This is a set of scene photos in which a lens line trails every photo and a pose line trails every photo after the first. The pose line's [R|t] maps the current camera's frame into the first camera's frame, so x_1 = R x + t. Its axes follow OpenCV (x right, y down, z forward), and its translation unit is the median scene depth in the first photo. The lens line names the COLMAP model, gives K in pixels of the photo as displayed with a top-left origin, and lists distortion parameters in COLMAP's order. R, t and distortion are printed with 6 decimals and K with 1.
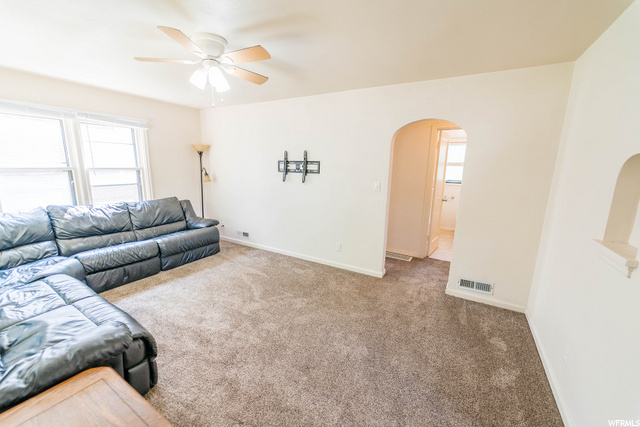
lens RADIAL K [[257.0, 0, 320.0], [0, 257.0, 213.5], [0, 0, 1]] dist [0.008053, -0.003821]
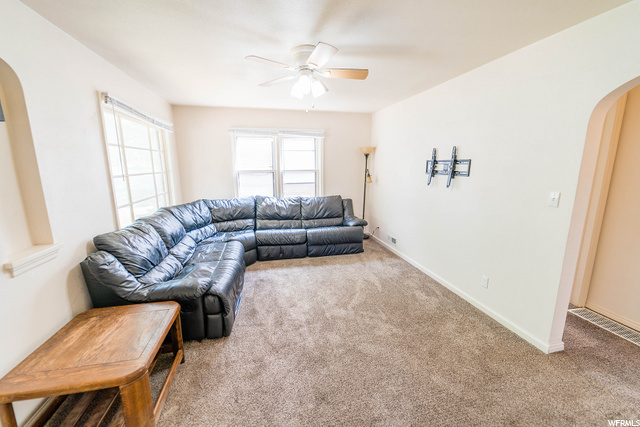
lens RADIAL K [[265.5, 0, 320.0], [0, 265.5, 213.5], [0, 0, 1]] dist [-0.000159, -0.000062]
pose [[0.682592, 0.112886, -0.722028, 0.308949], [-0.120268, 0.991879, 0.041377, -0.033682], [0.720835, 0.058593, 0.690625, 0.198579]]
